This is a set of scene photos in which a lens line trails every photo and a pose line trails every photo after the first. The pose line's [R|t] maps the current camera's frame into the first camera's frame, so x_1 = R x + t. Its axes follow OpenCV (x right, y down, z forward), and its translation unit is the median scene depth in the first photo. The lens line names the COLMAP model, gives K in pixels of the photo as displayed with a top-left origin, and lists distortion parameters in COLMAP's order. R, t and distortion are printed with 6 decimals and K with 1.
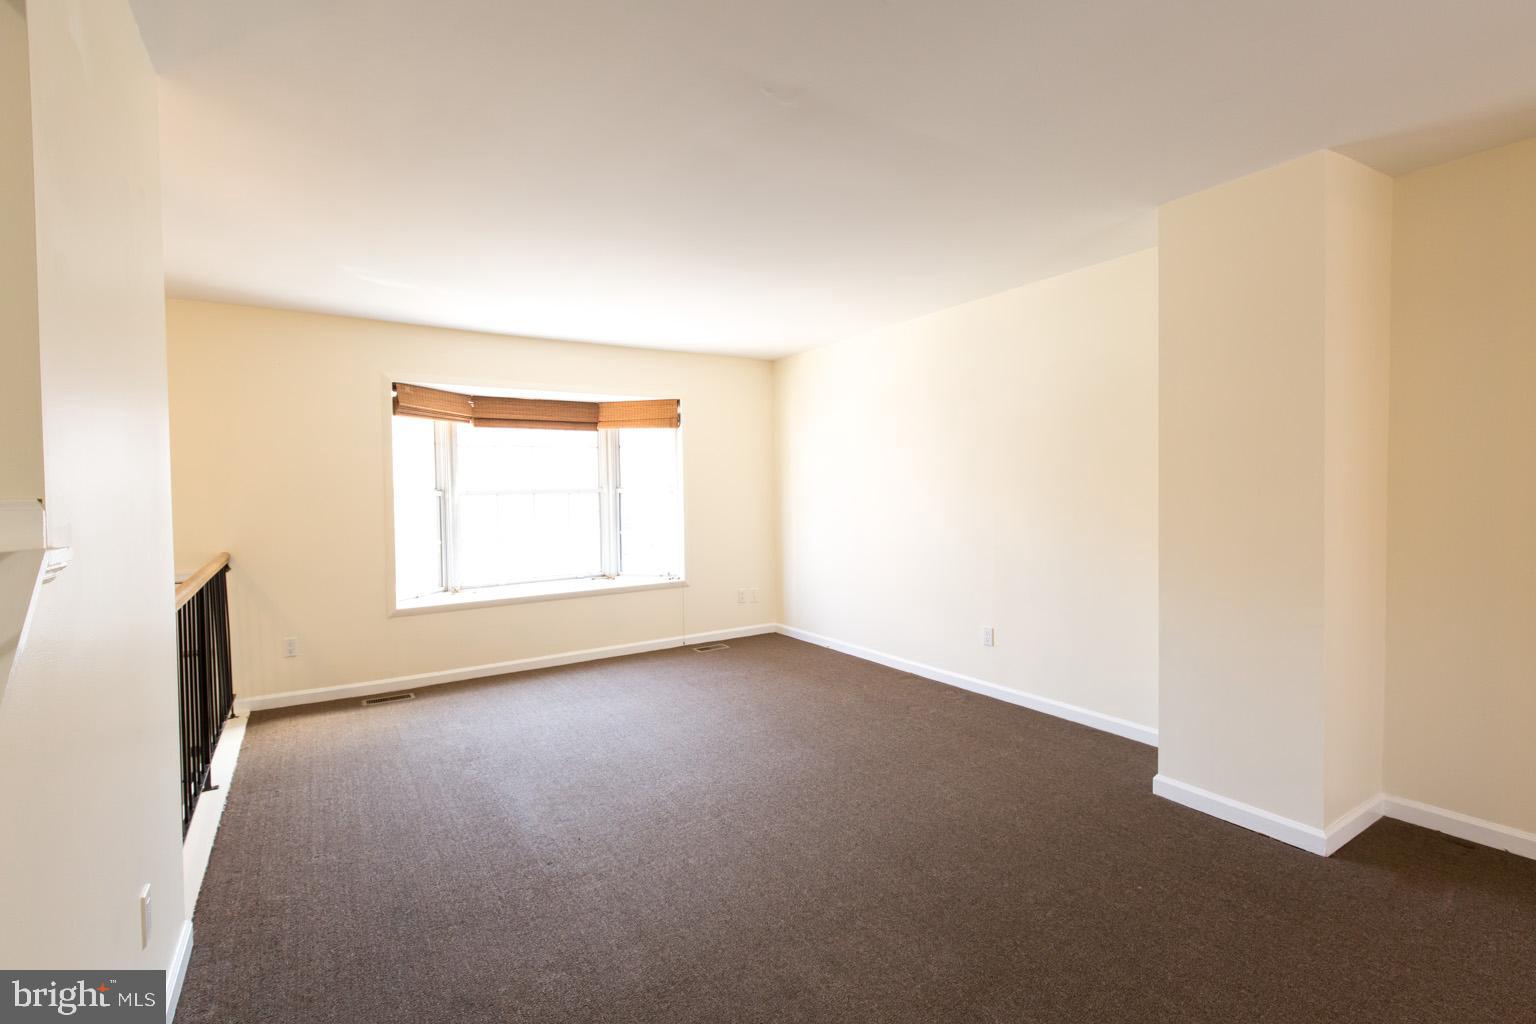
lens RADIAL K [[694.8, 0, 769.5], [0, 694.8, 514.2], [0, 0, 1]] dist [0.006991, -0.006077]
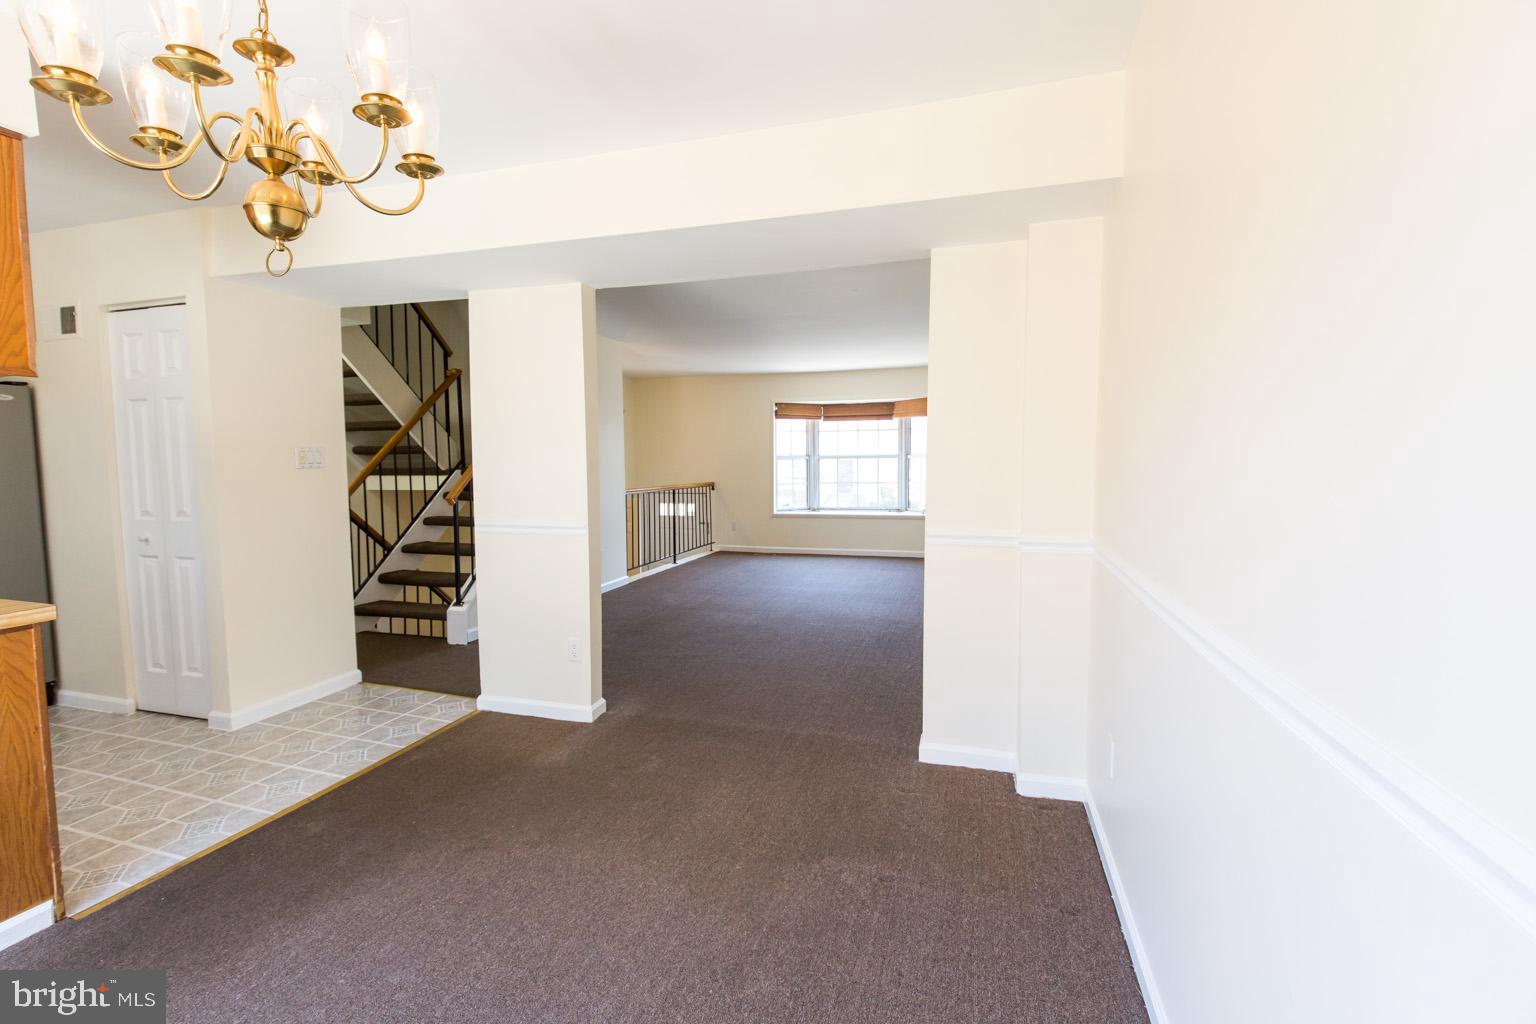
lens RADIAL K [[694.8, 0, 779.1], [0, 694.8, 511.8], [0, 0, 1]] dist [0.006991, -0.006077]
pose [[0.640431, 0.063089, -0.765420, 0.912349], [-0.028887, 0.997894, 0.058081, 0.009118], [0.767473, -0.015086, 0.640904, -0.265664]]
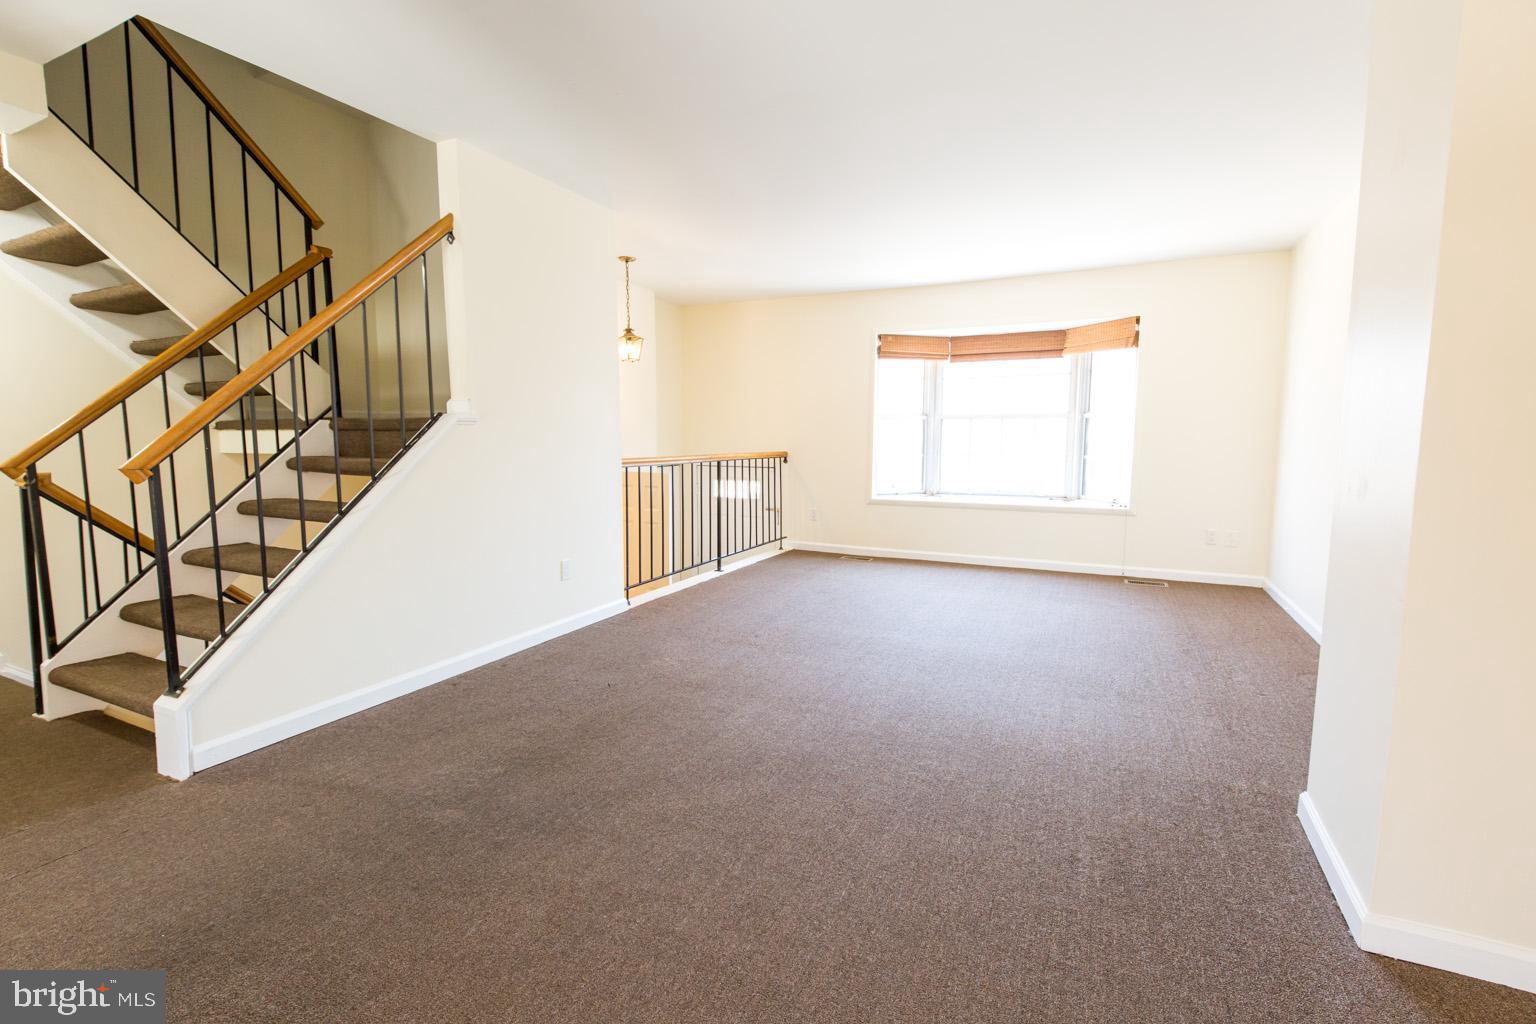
lens RADIAL K [[694.8, 0, 767.4], [0, 694.8, 502.5], [0, 0, 1]] dist [0.006991, -0.006077]
pose [[0.499152, 0.096186, -0.861159, 0.490193], [-0.040501, 0.995324, 0.087696, 0.025101], [0.865567, -0.008896, 0.500714, 0.104601]]
